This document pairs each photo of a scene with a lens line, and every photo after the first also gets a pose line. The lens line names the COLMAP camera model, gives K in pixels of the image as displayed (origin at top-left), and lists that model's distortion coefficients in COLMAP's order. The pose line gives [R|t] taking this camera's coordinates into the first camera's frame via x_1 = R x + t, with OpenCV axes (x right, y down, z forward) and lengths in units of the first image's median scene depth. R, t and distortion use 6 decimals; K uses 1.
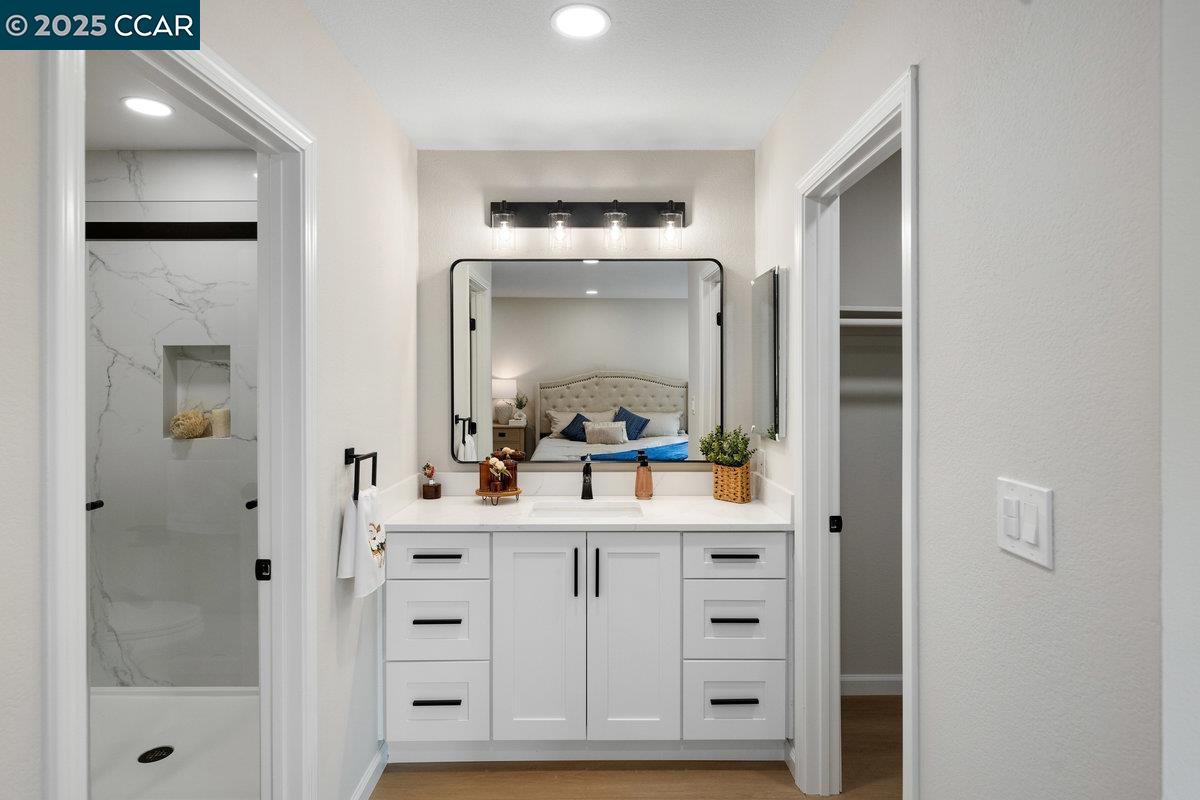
lens RADIAL K [[651.0, 0, 575.7], [0, 651.0, 383.4], [0, 0, 1]] dist [-0.004971, 0.000301]
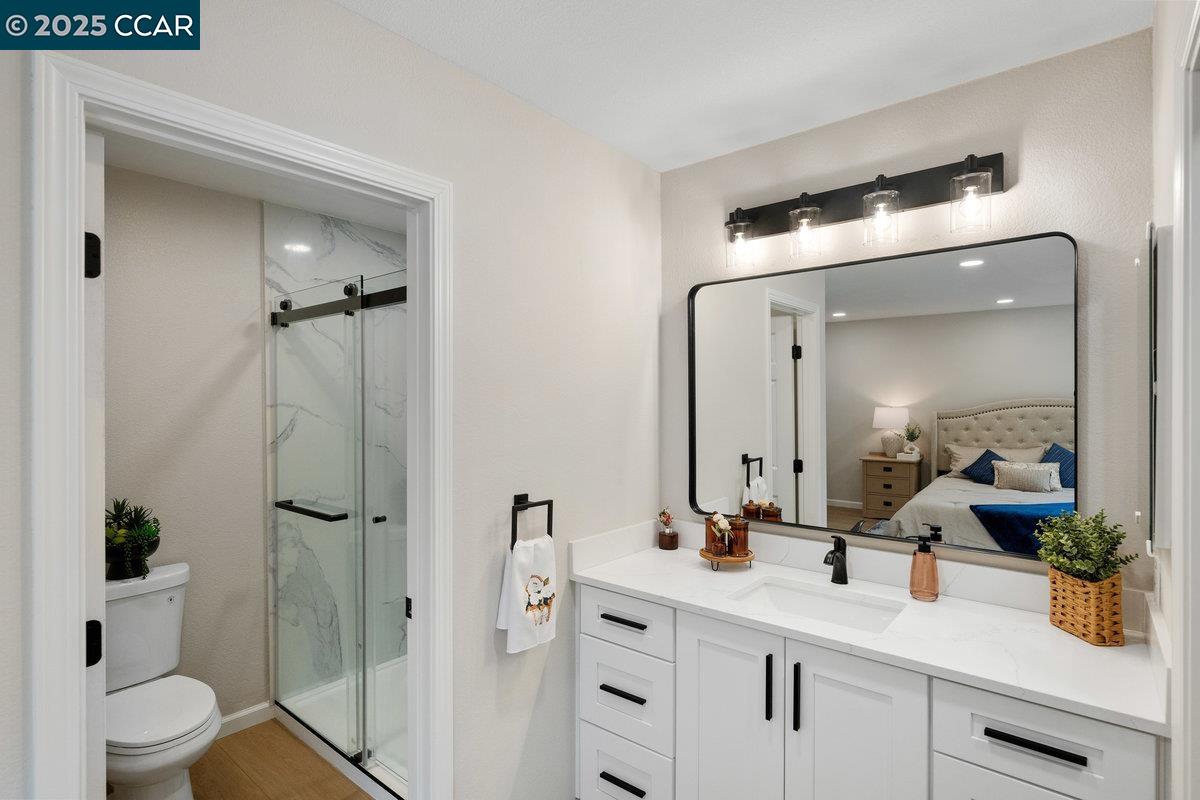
lens RADIAL K [[578.7, 0, 602.8], [0, 578.7, 404.1], [0, 0, 1]] dist [-0.010650, 0.001800]
pose [[0.773112, 0.003550, -0.634260, 0.227012], [-0.003332, 0.999993, 0.001535, -0.028582], [0.634261, 0.000927, 0.773118, 0.309828]]
